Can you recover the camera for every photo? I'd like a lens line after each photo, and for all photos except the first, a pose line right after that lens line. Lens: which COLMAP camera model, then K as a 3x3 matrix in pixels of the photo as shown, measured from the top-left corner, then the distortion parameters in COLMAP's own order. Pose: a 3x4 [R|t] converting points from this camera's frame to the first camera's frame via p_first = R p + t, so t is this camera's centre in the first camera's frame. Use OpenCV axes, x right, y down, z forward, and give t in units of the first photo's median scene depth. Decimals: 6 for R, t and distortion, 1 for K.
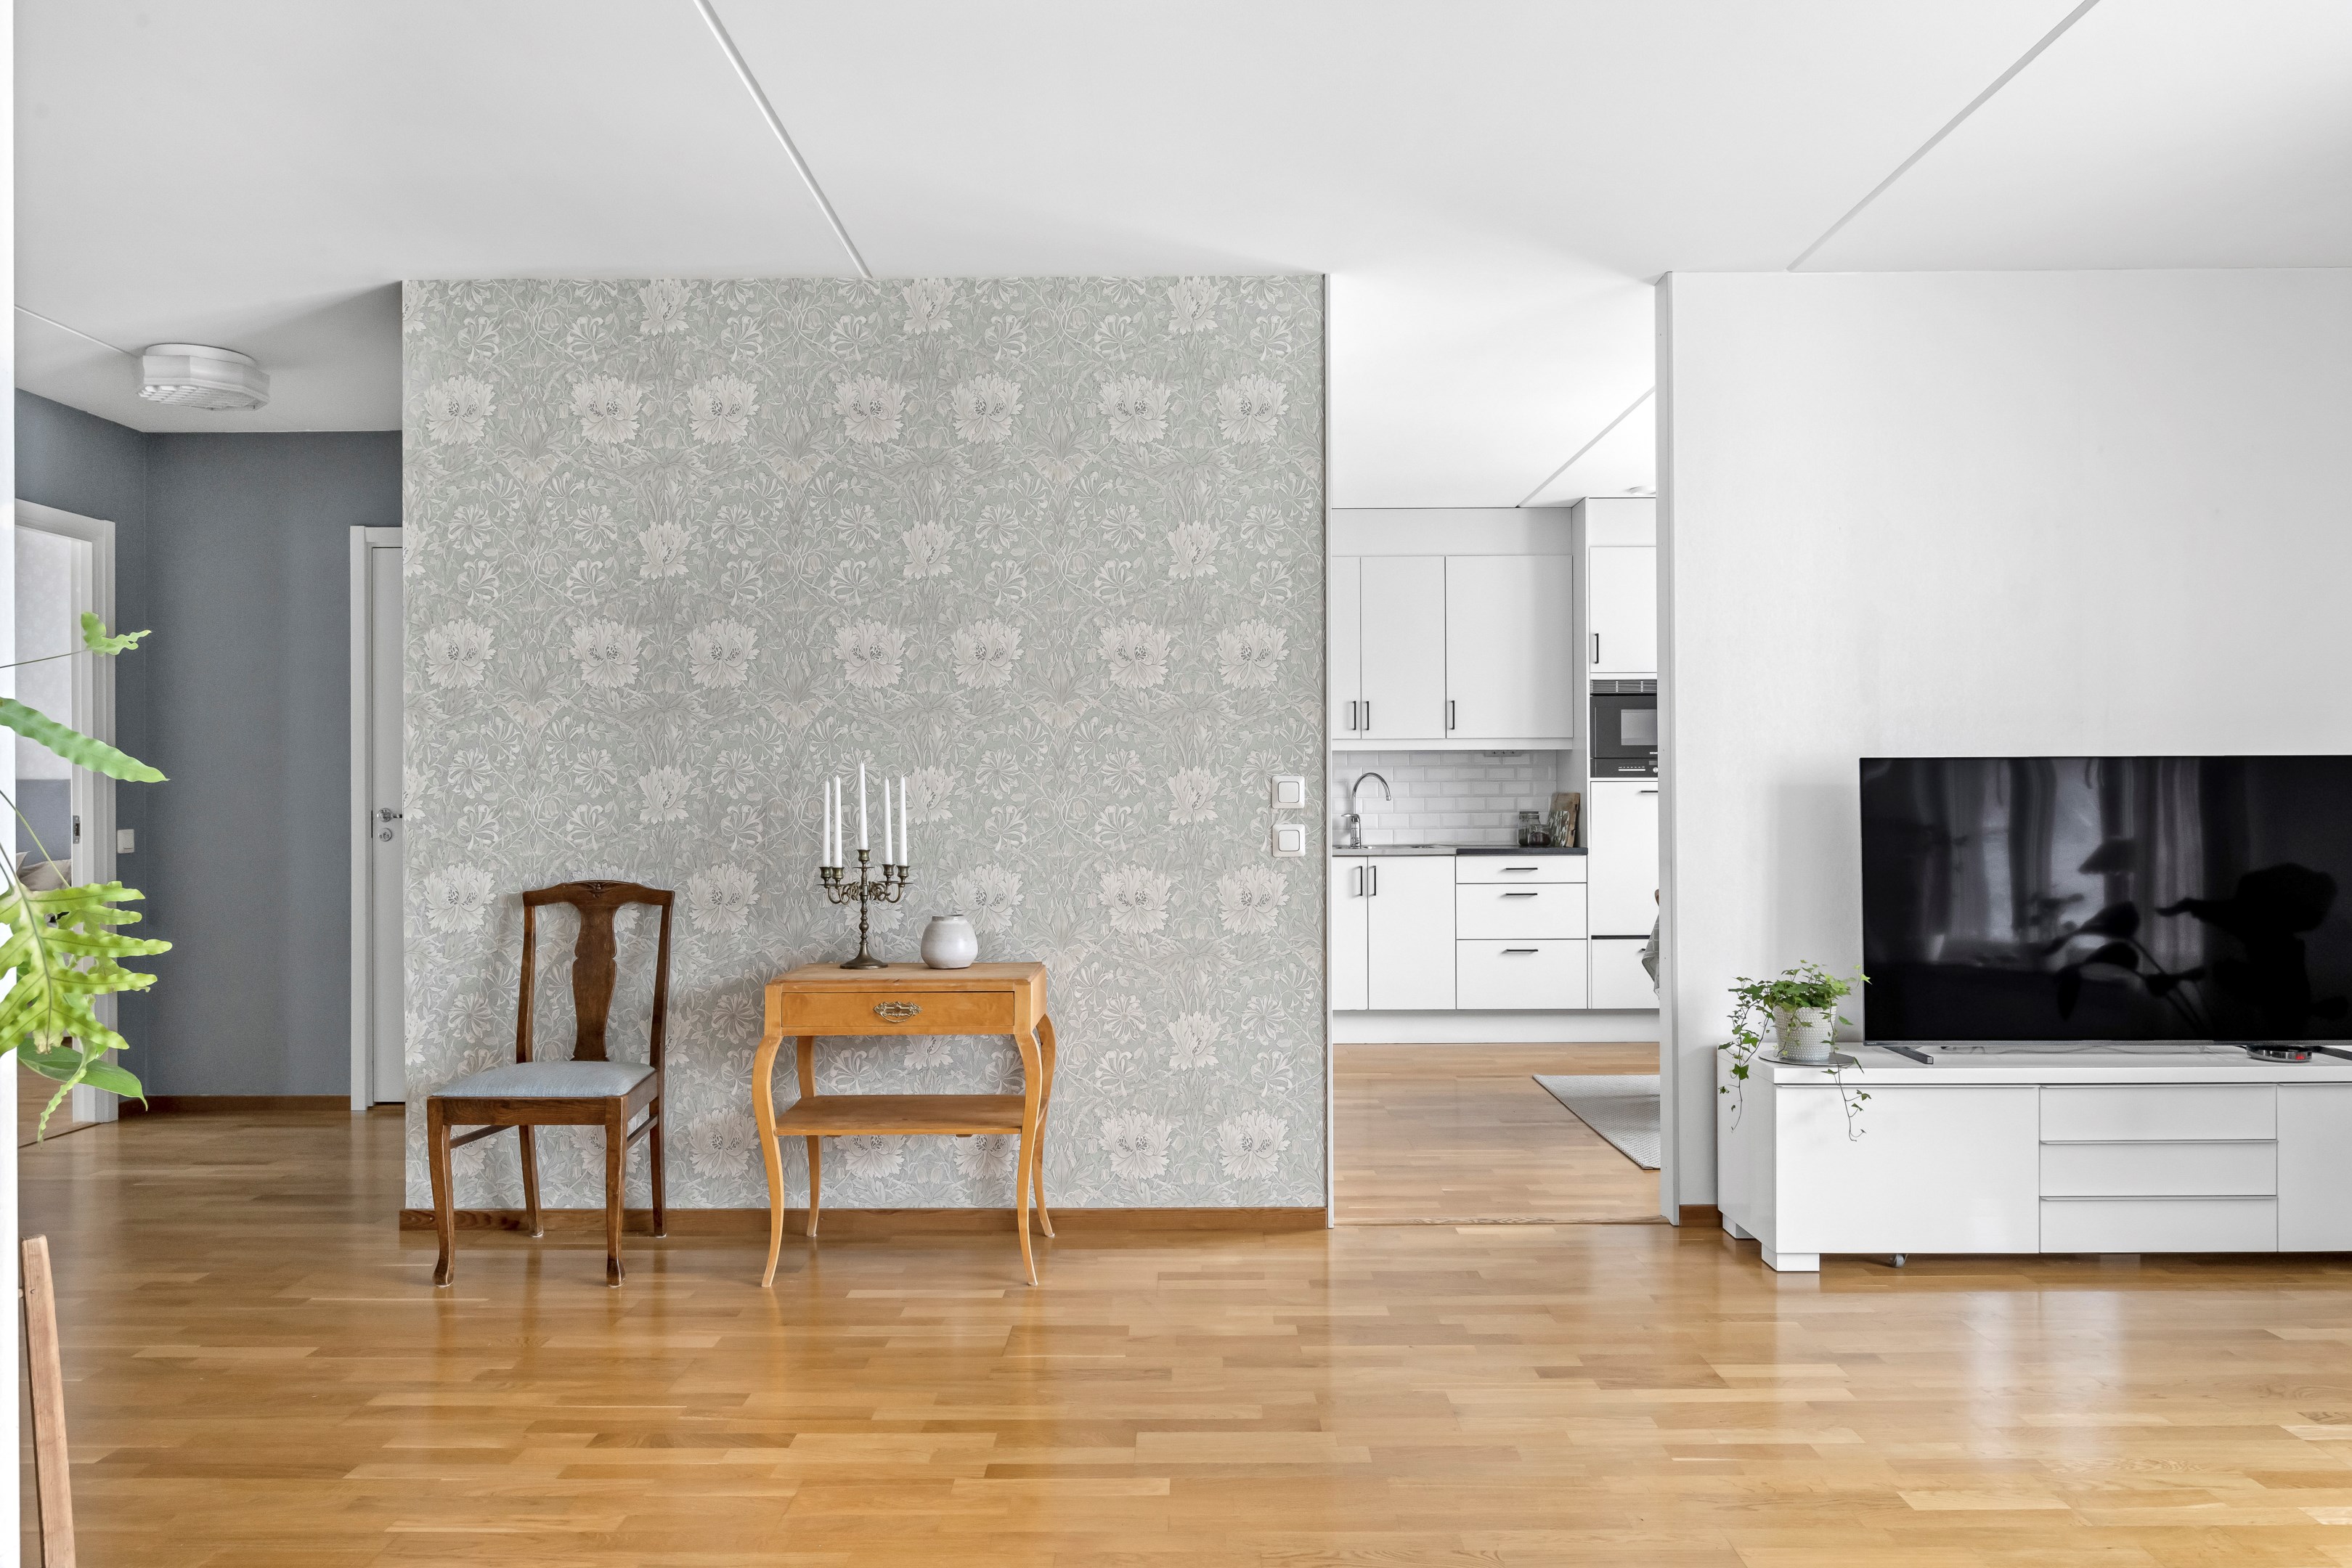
lens RADIAL K [[1616.4, 0, 1183.4], [0, 1616.4, 781.2], [0, 0, 1]] dist [-0.001576, 0.003385]
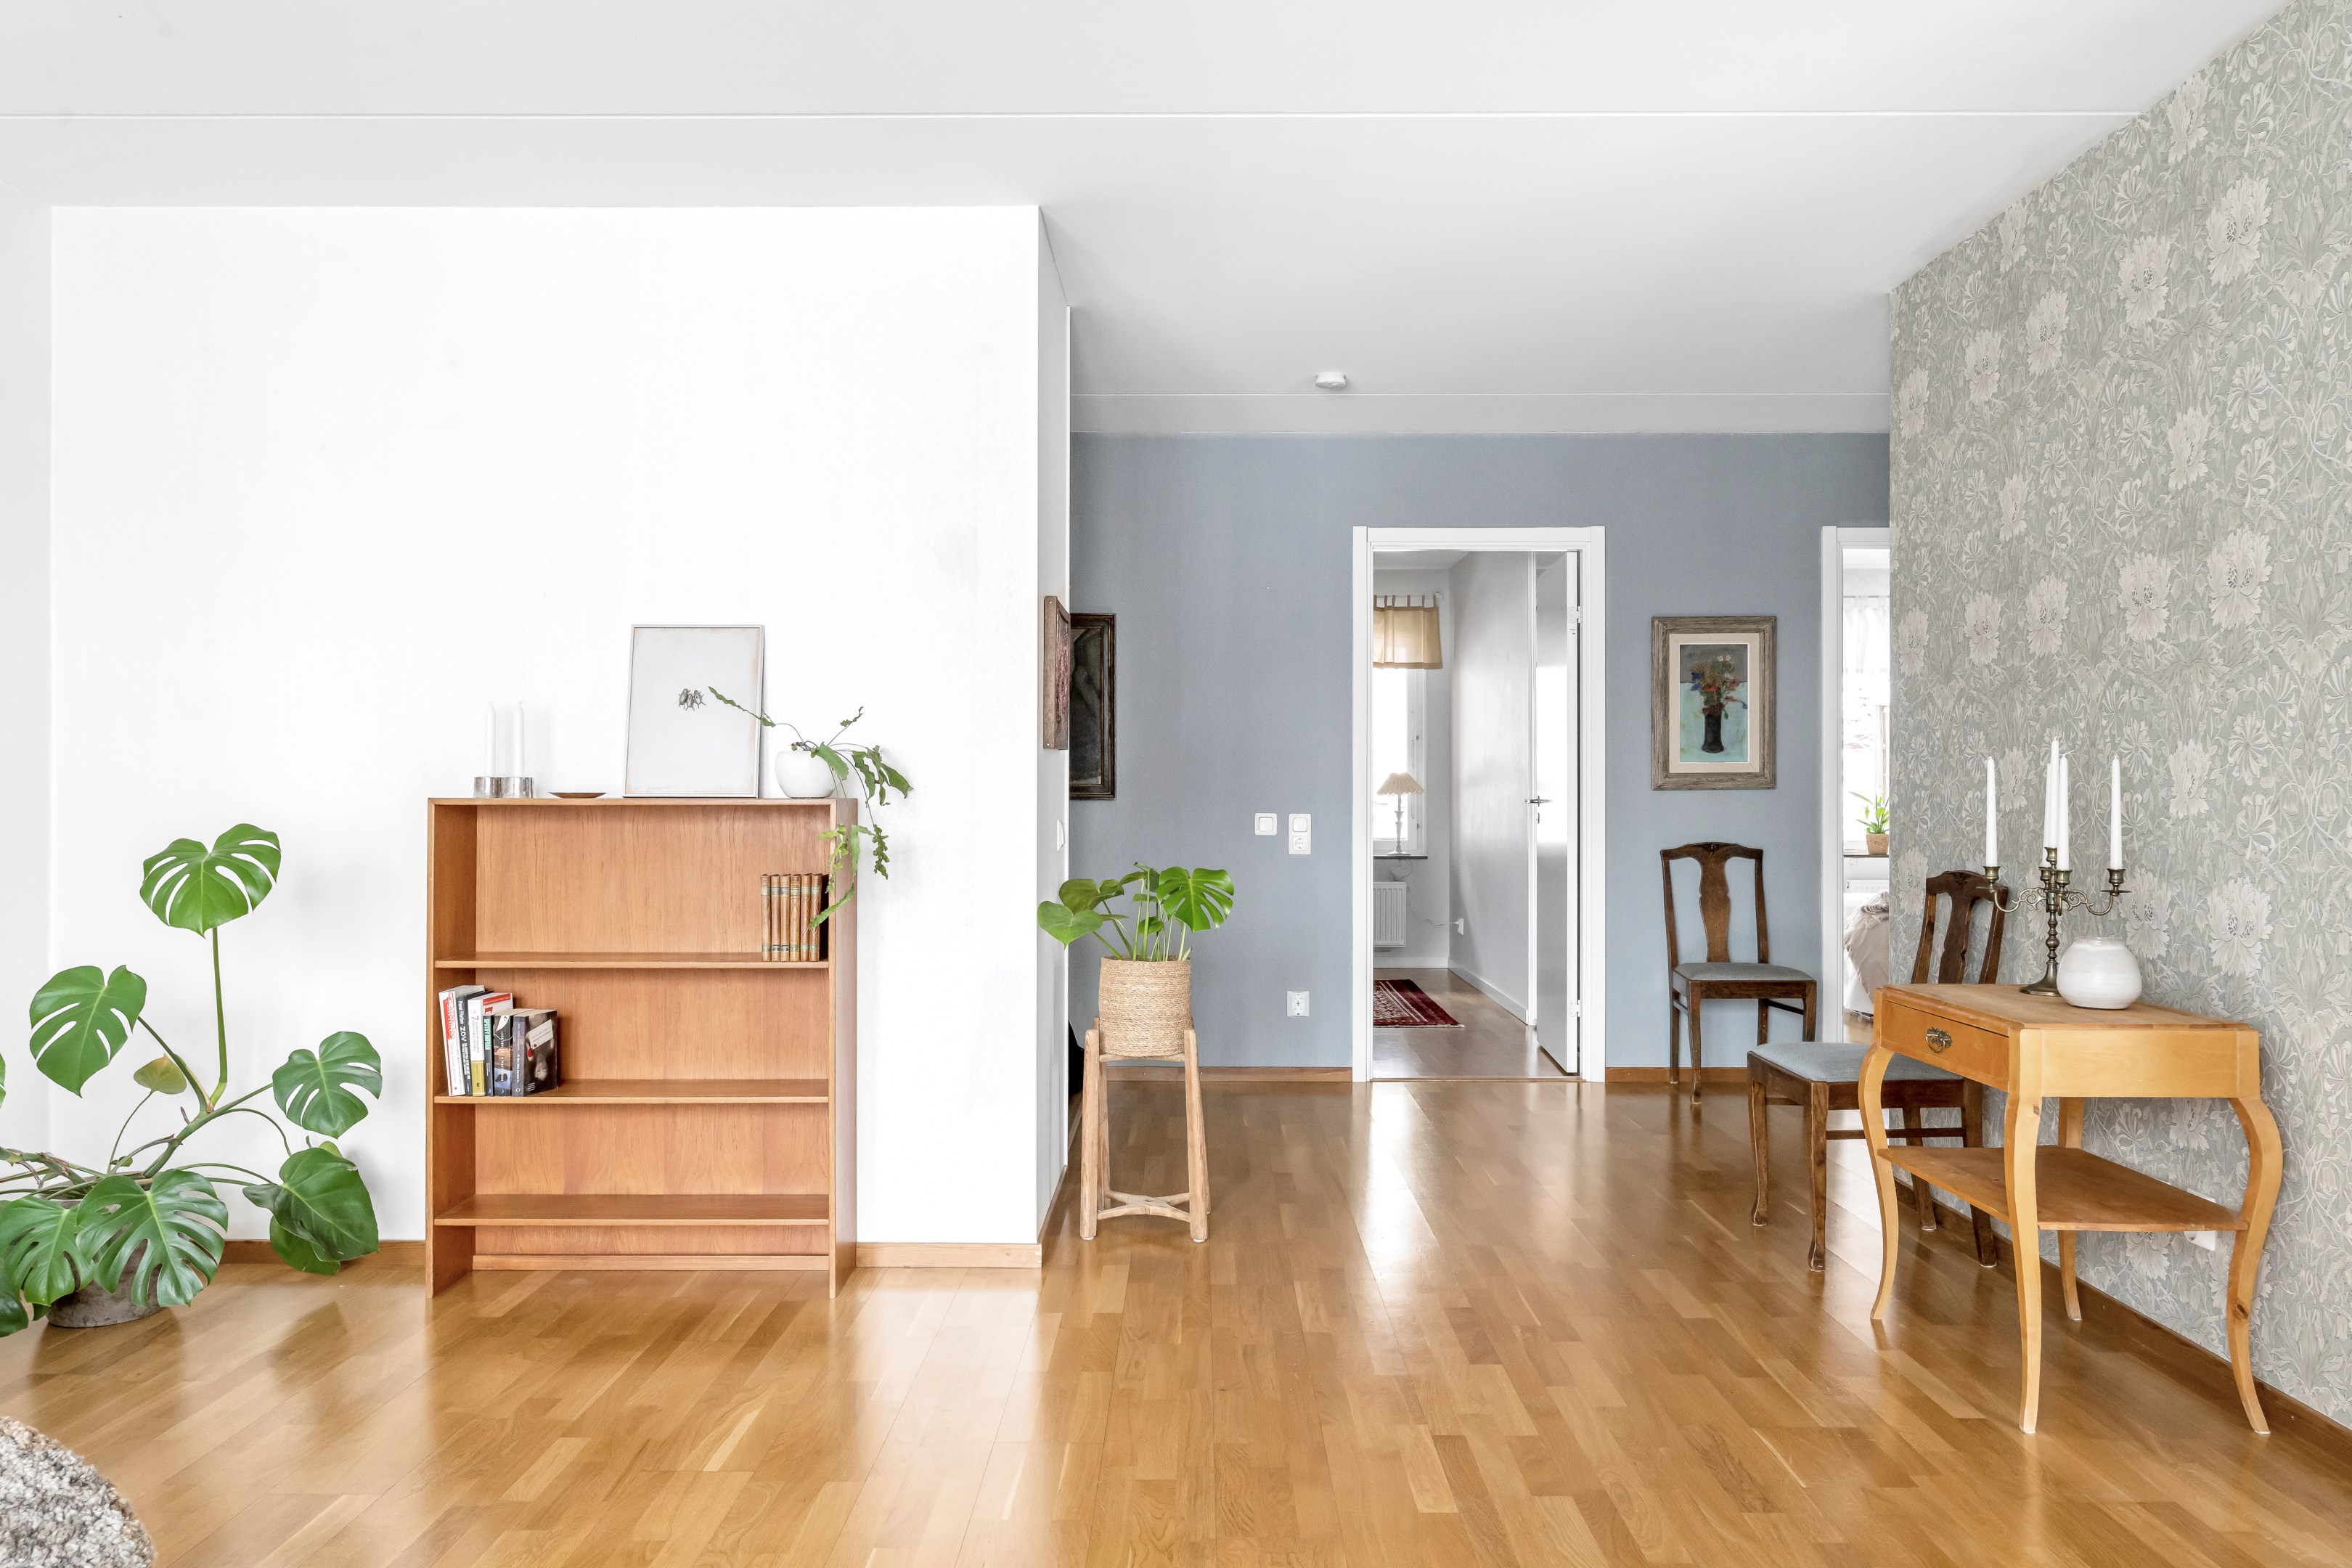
lens RADIAL K [[1679.4, 0, 1184.5], [0, 1679.4, 783.3], [0, 0, 1]] dist [-0.004210, 0.001333]
pose [[-0.005558, -0.002123, -0.999982, 0.615071], [0.001457, 0.999997, -0.002131, 0.011331], [0.999983, -0.001469, -0.005555, 0.549745]]
